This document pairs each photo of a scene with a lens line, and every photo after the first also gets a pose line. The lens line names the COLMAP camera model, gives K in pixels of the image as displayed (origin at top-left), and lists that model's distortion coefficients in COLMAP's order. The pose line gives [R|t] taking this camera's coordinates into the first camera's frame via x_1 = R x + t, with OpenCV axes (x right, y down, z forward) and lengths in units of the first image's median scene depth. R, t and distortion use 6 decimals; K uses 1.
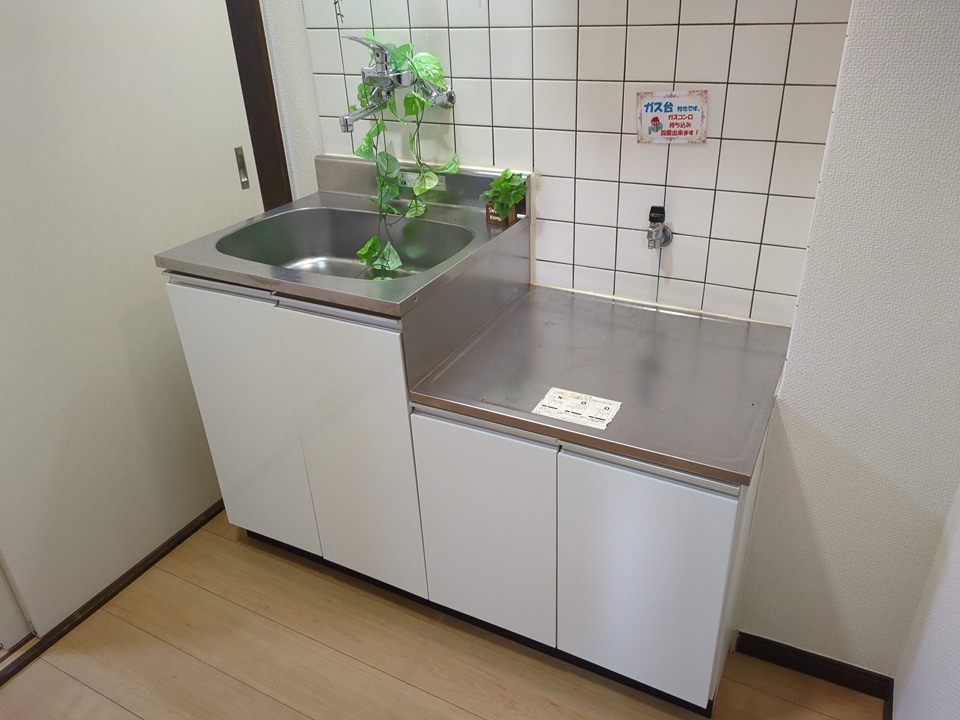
lens RADIAL K [[716.8, 0, 485.2], [0, 716.8, 357.8], [0, 0, 1]] dist [0.033417, -0.023276]
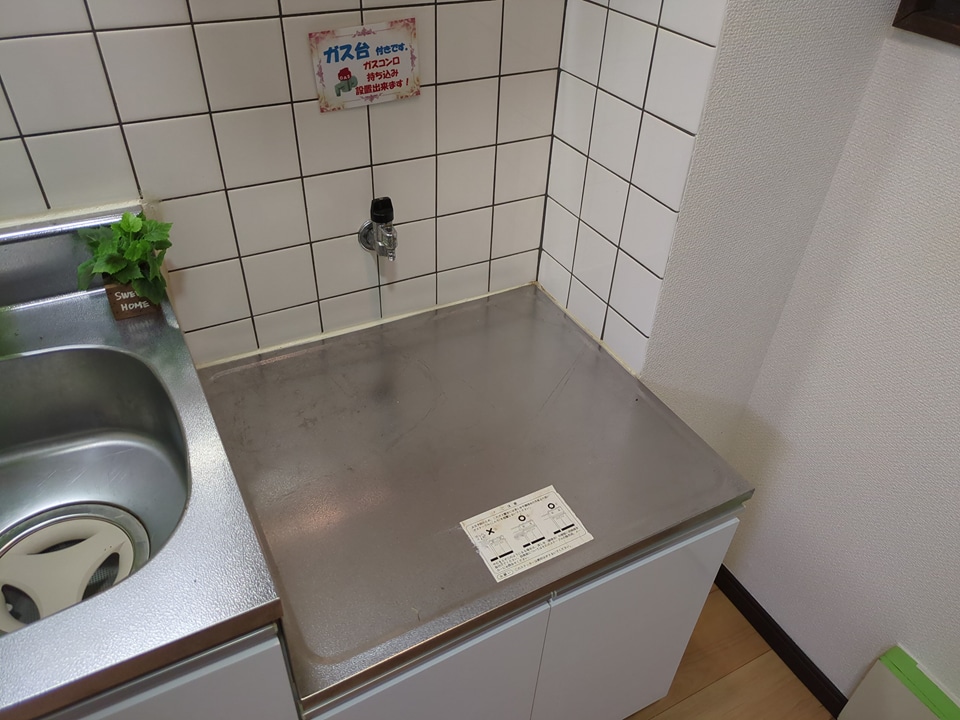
lens RADIAL K [[716.8, 0, 485.6], [0, 716.8, 365.4], [0, 0, 1]] dist [0.033417, -0.023276]
pose [[0.554820, -0.473091, 0.684368, -0.254778], [0.333339, 0.880082, 0.338144, -0.277869], [-0.762273, 0.040517, 0.645987, 0.505469]]
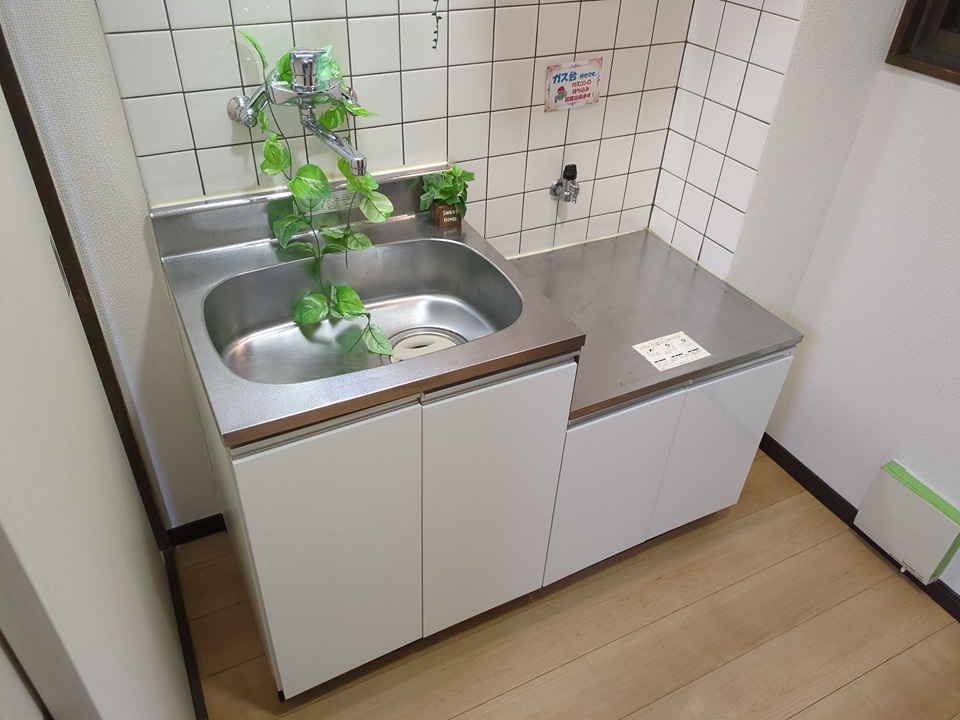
lens RADIAL K [[716.8, 0, 477.4], [0, 716.8, 356.5], [0, 0, 1]] dist [0.033417, -0.023276]
pose [[0.574350, -0.442182, 0.688910, -0.773405], [0.329898, 0.895225, 0.299567, -0.337839], [-0.749192, 0.055214, 0.660047, 0.397795]]
